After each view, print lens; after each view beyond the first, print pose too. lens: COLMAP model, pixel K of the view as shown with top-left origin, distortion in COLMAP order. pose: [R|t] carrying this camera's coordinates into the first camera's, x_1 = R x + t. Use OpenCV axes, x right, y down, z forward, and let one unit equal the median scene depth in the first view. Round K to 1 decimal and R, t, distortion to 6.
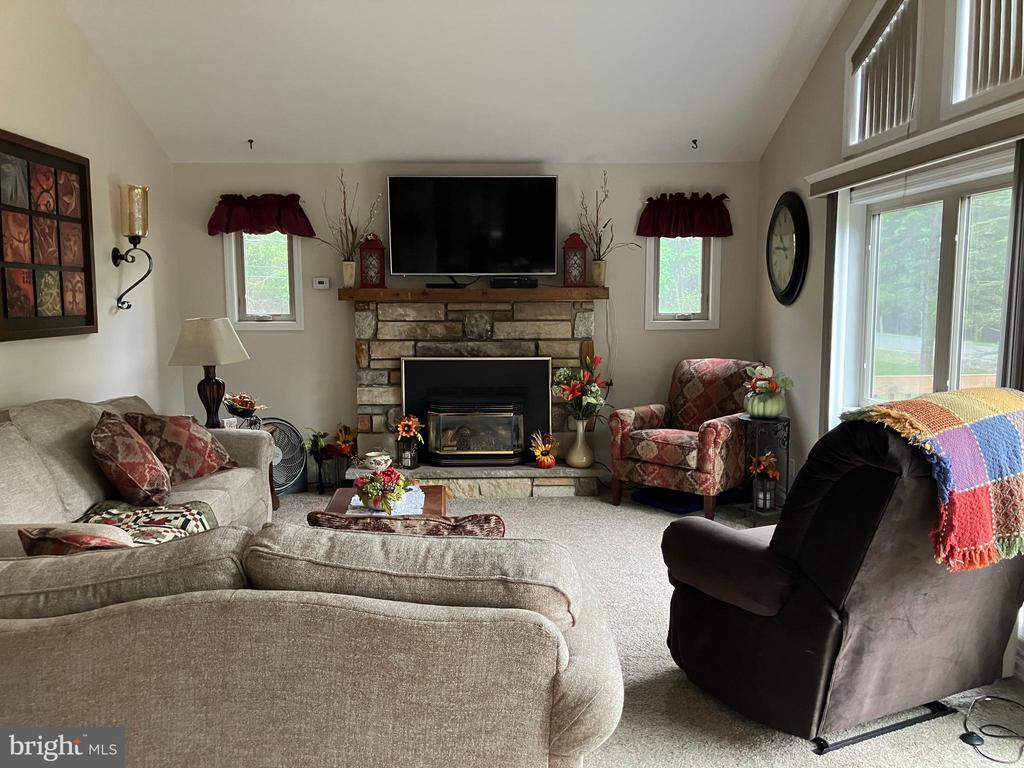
lens RADIAL K [[838.9, 0, 530.2], [0, 838.9, 402.9], [0, 0, 1]] dist [0.008116, -0.029080]
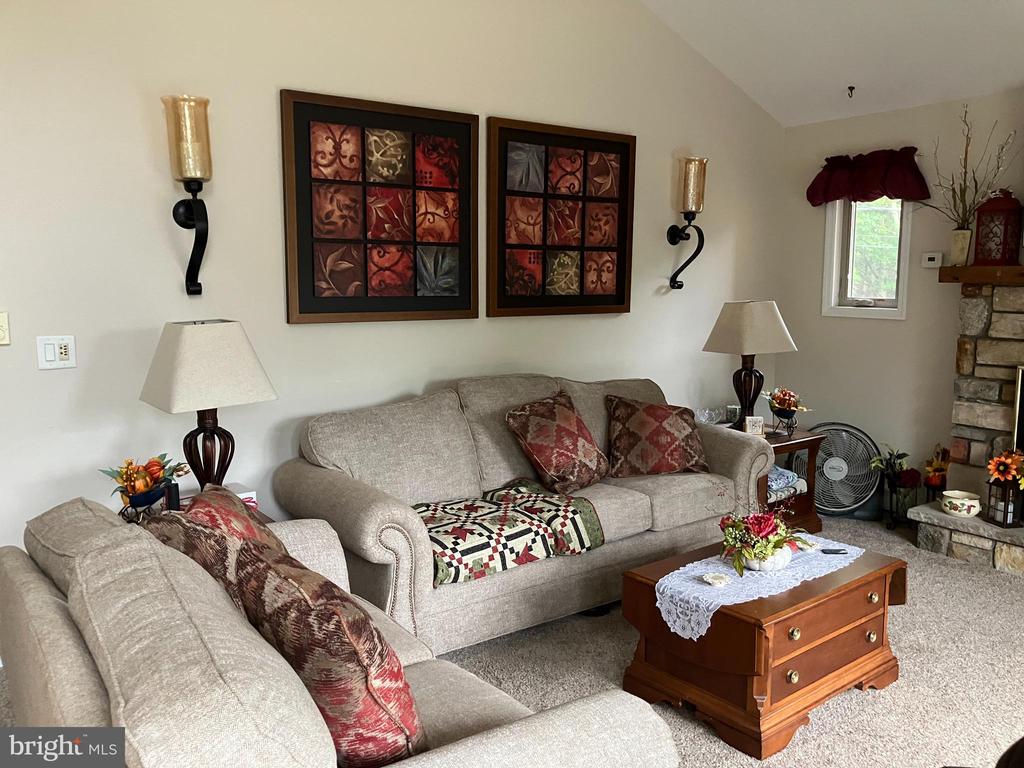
lens RADIAL K [[838.9, 0, 507.3], [0, 838.9, 395.6], [0, 0, 1]] dist [0.008116, -0.029080]
pose [[0.537133, 0.122846, -0.834504, 0.203881], [-0.110167, 0.991080, 0.074986, -0.035621], [0.836273, 0.051657, 0.545875, 0.273359]]
